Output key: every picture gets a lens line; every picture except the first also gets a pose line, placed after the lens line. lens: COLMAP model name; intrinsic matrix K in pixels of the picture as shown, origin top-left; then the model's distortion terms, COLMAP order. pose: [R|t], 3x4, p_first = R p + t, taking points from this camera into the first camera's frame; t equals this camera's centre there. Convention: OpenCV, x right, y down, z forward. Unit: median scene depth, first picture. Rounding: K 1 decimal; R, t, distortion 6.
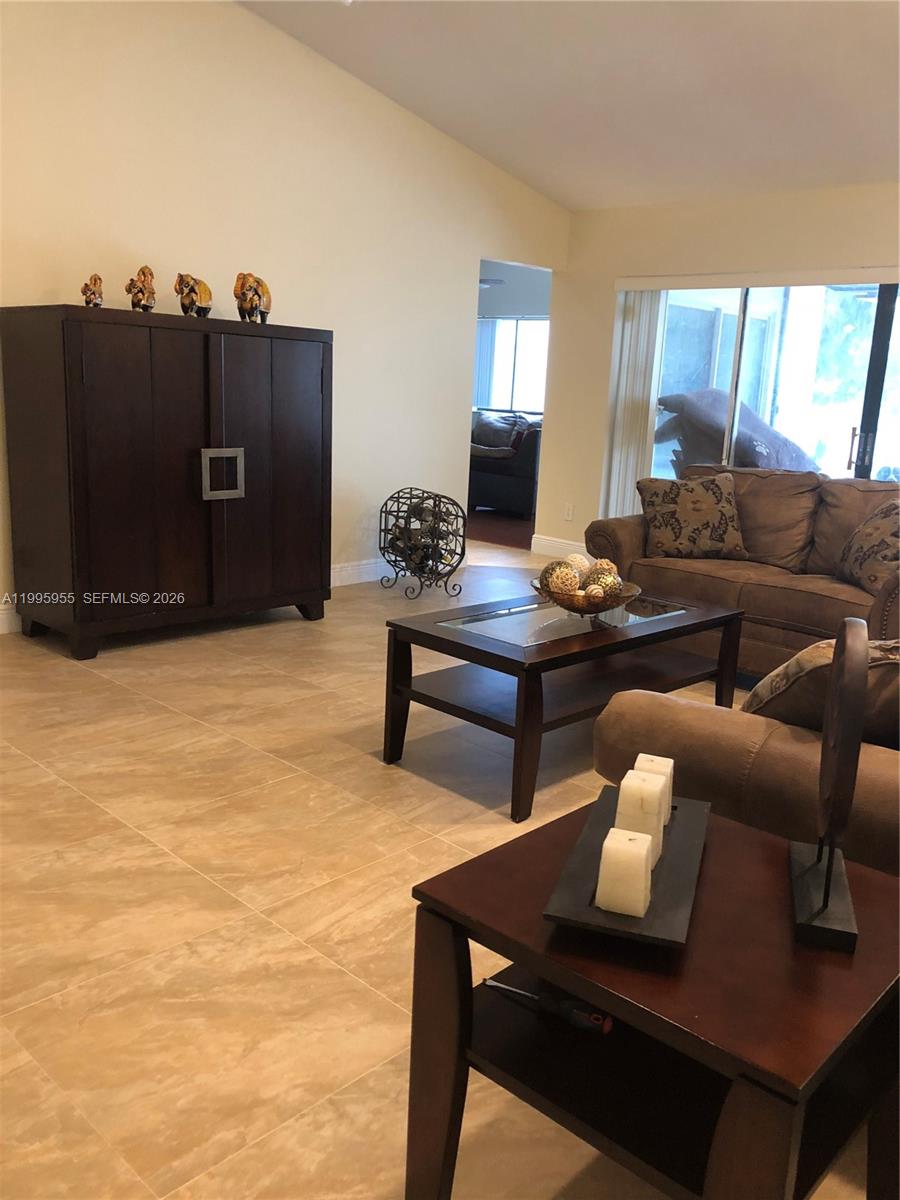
lens RADIAL K [[992.5, 0, 452.9], [0, 992.5, 594.1], [0, 0, 1]] dist [0.016138, 0.007711]
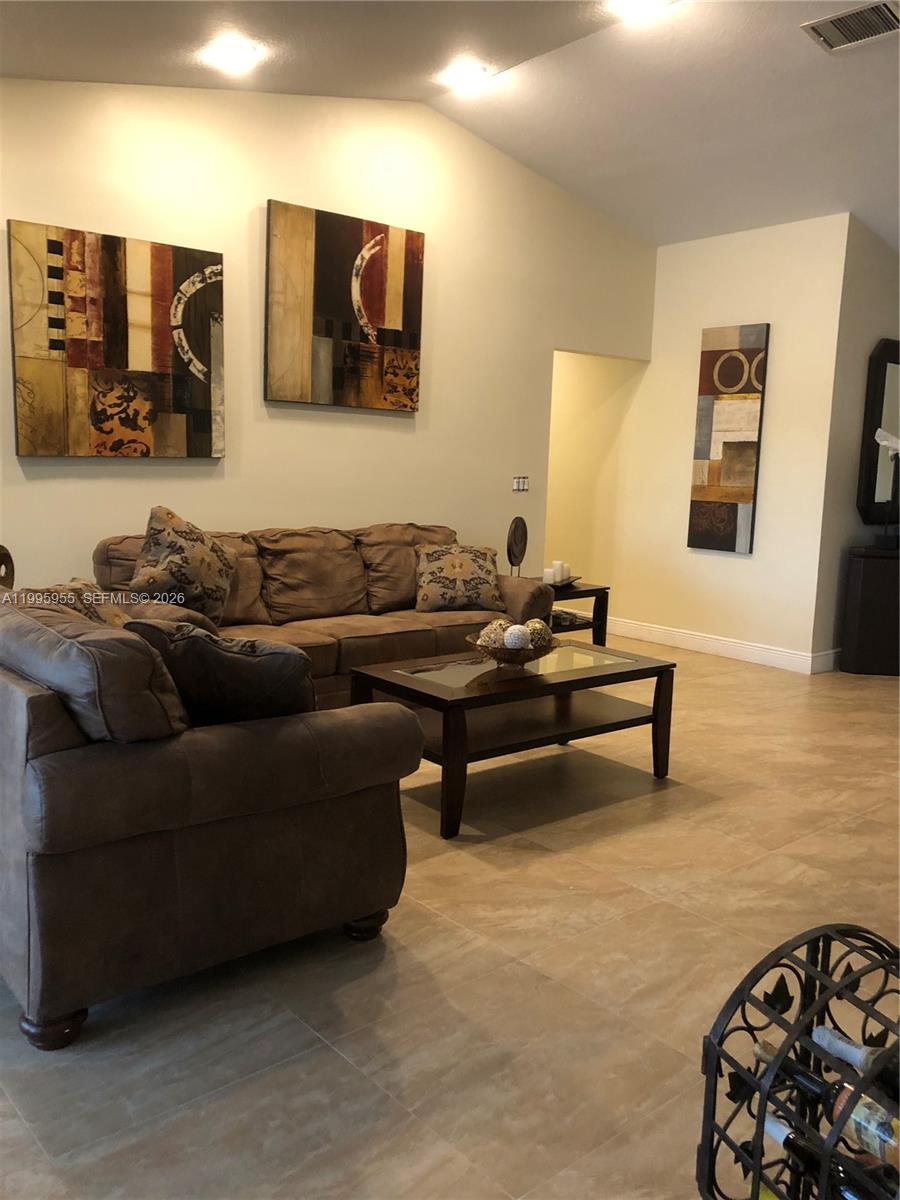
lens RADIAL K [[982.9, 0, 450.0], [0, 982.9, 600.0], [0, 0, 1]] dist [0.006175, -0.009648]
pose [[-0.991411, -0.102891, 0.080737, 0.138992], [-0.068010, 0.932874, 0.353723, -0.511364], [-0.111713, 0.345194, -0.931859, 2.348395]]
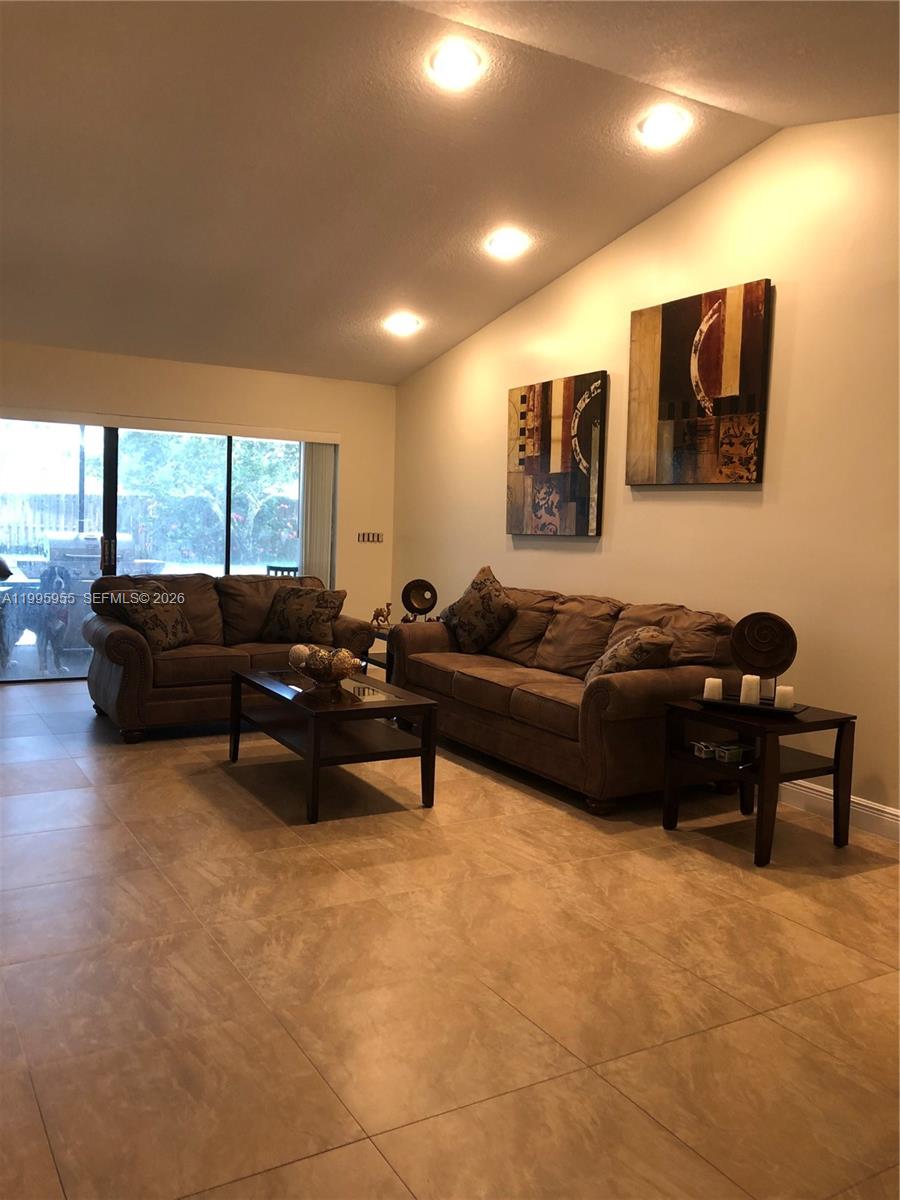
lens RADIAL K [[990.0, 0, 467.2], [0, 990.0, 595.6], [0, 0, 1]] dist [-0.005186, -0.006241]
pose [[0.264558, -0.117282, 0.957211, -1.337598], [0.185669, 0.980202, 0.068783, -0.187700], [-0.946328, 0.159527, 0.281096, 0.449615]]
